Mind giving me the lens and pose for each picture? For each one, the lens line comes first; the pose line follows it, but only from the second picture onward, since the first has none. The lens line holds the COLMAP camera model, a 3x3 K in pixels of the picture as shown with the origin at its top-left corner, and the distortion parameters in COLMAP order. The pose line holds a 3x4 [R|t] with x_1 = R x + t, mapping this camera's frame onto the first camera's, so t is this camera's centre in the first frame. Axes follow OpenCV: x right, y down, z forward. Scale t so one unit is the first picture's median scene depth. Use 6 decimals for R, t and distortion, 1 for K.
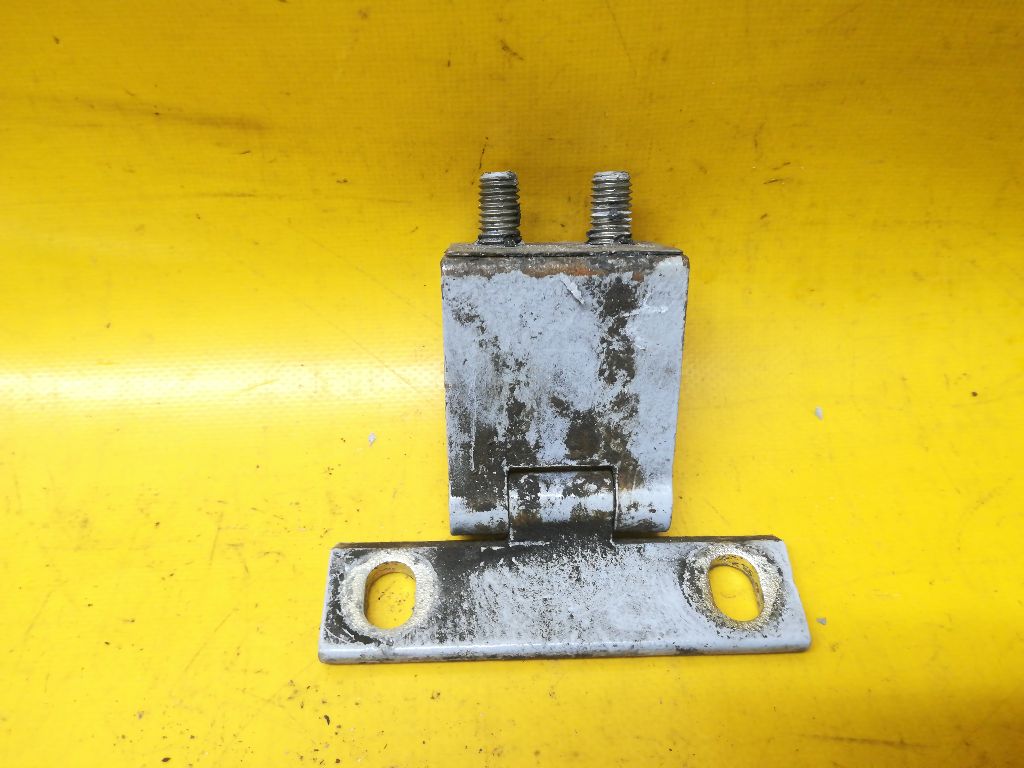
lens RADIAL K [[814.2, 0, 517.4], [0, 814.2, 372.4], [0, 0, 1]] dist [0.040932, -0.084555]
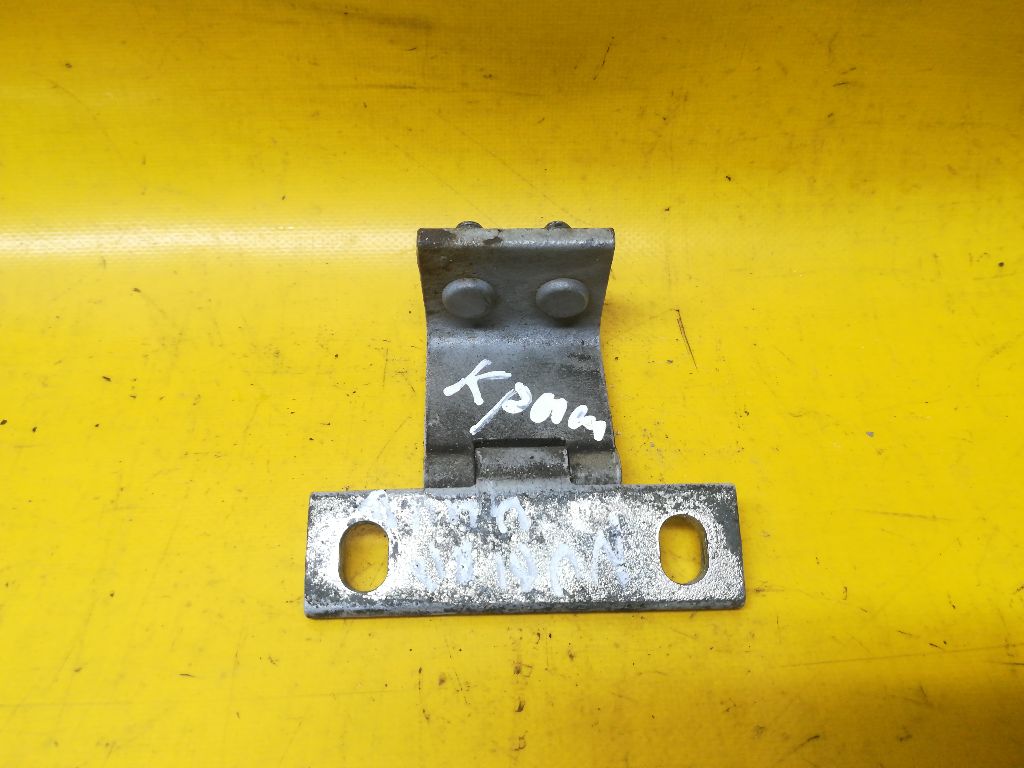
lens RADIAL K [[799.4, 0, 516.6], [0, 799.4, 379.9], [0, 0, 1]] dist [0.043186, -0.083364]
pose [[0.999793, 0.016735, 0.011531, -0.176003], [-0.017435, 0.997825, 0.063566, 0.137247], [-0.010442, -0.063754, 0.997911, -0.215603]]
